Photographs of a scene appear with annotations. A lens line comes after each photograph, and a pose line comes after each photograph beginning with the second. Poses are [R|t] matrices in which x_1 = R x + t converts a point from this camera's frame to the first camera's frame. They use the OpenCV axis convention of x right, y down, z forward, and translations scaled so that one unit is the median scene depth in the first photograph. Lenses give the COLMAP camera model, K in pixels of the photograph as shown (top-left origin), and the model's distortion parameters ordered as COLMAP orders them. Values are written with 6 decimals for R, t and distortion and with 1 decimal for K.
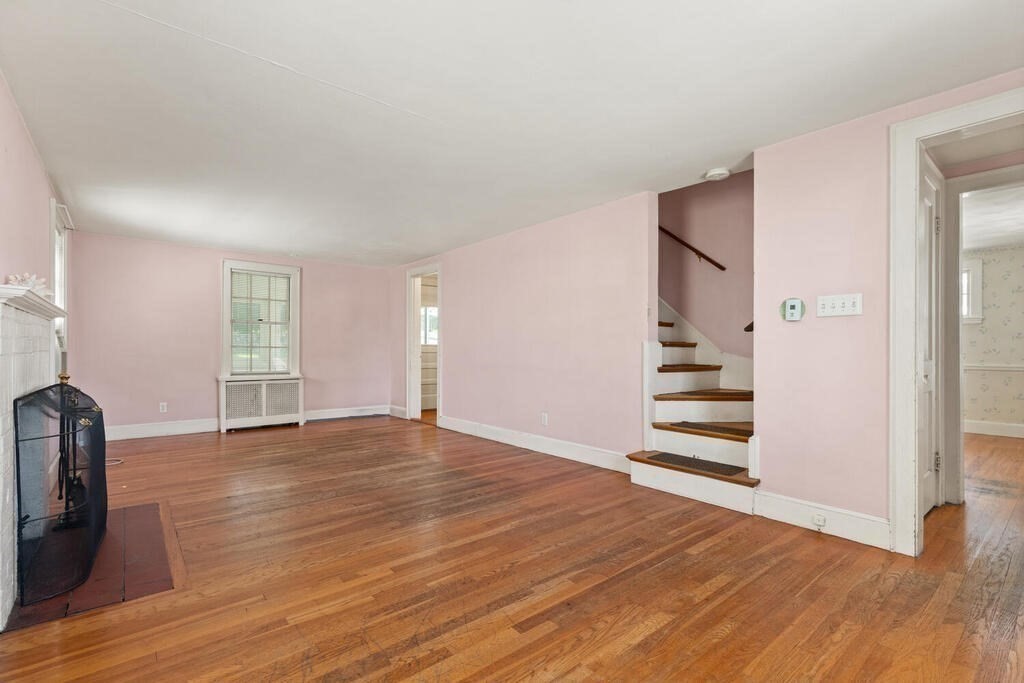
lens RADIAL K [[464.8, 0, 515.9], [0, 464.8, 343.1], [0, 0, 1]] dist [0.000911, 0.000054]
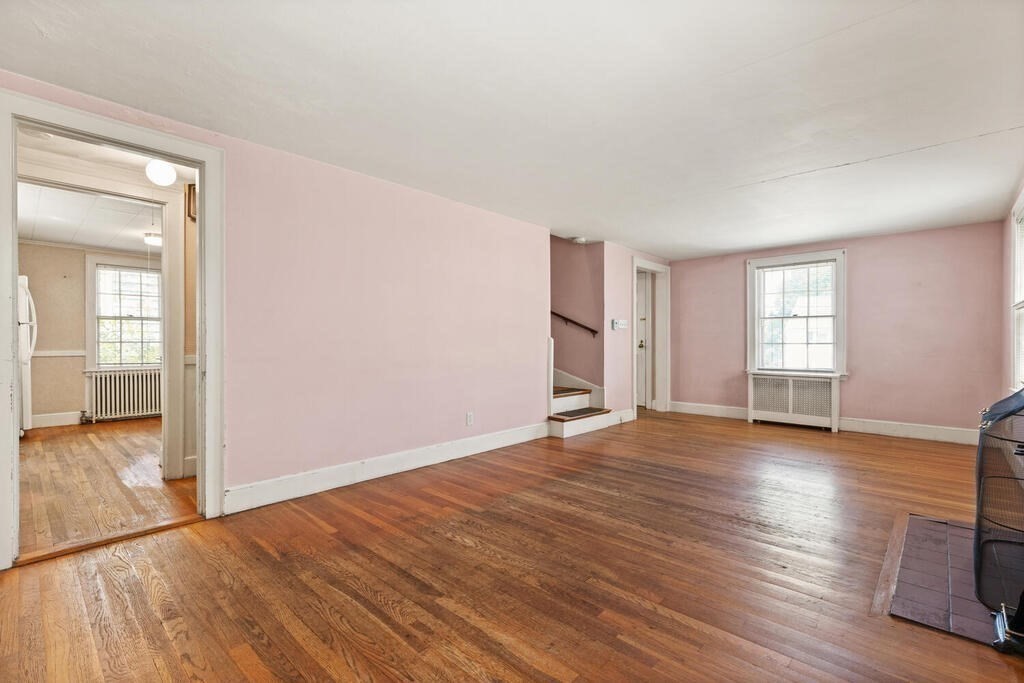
lens RADIAL K [[459.0, 0, 512.5], [0, 459.0, 347.9], [0, 0, 1]] dist [0.002637, 0.000136]
pose [[-0.120329, -0.014244, 0.992632, -1.386477], [-0.014665, 0.999813, 0.012569, 0.015223], [-0.992626, -0.013045, -0.120515, 1.666588]]
